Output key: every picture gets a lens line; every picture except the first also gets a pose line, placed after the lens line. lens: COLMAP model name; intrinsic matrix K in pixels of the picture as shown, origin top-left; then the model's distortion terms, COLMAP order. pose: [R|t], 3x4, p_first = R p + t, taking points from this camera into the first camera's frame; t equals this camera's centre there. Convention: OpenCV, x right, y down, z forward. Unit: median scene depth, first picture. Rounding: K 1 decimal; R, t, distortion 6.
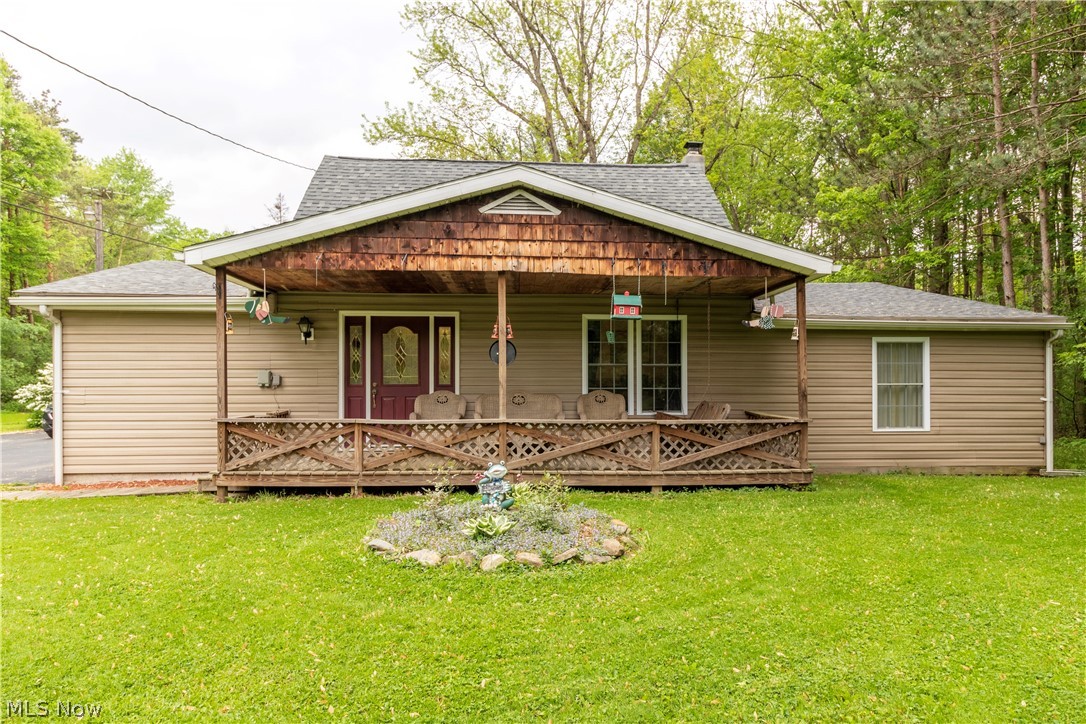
lens RADIAL K [[682.1, 0, 543.0], [0, 682.1, 370.9], [0, 0, 1]] dist [0.011752, 0.001782]
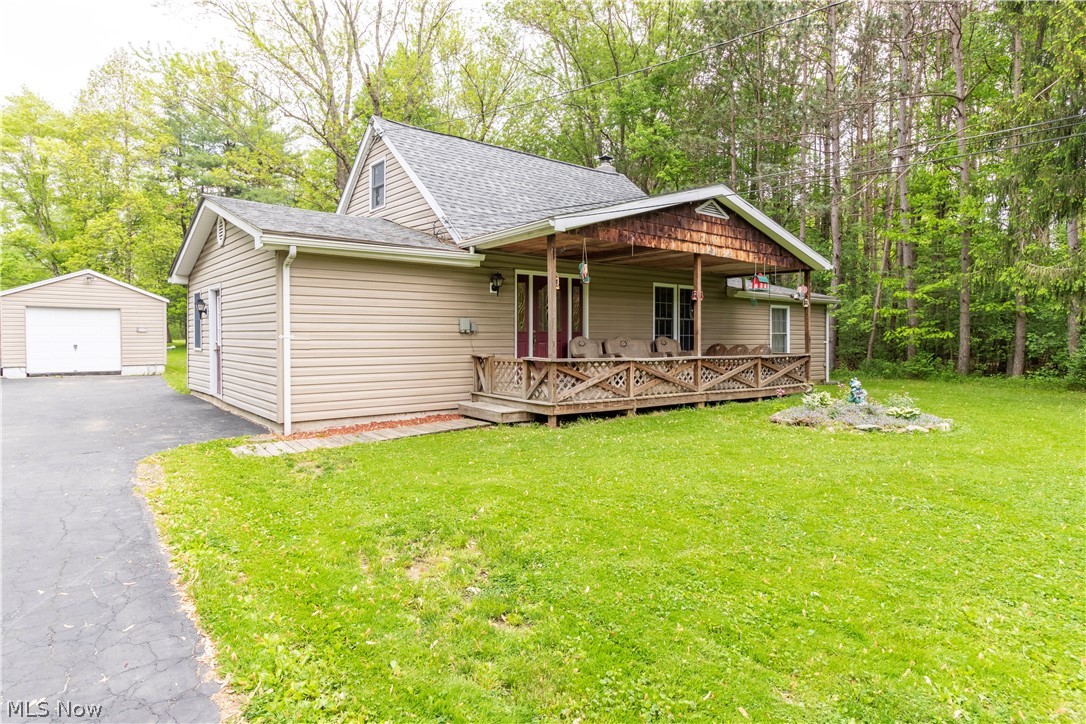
lens RADIAL K [[607.0, 0, 532.2], [0, 607.0, 323.0], [0, 0, 1]] dist [-0.002594, 0.000149]
pose [[0.829787, 0.014992, 0.557879, -1.026266], [-0.016517, 0.999861, -0.002302, 0.008792], [-0.557836, -0.007304, 0.829919, 0.126754]]
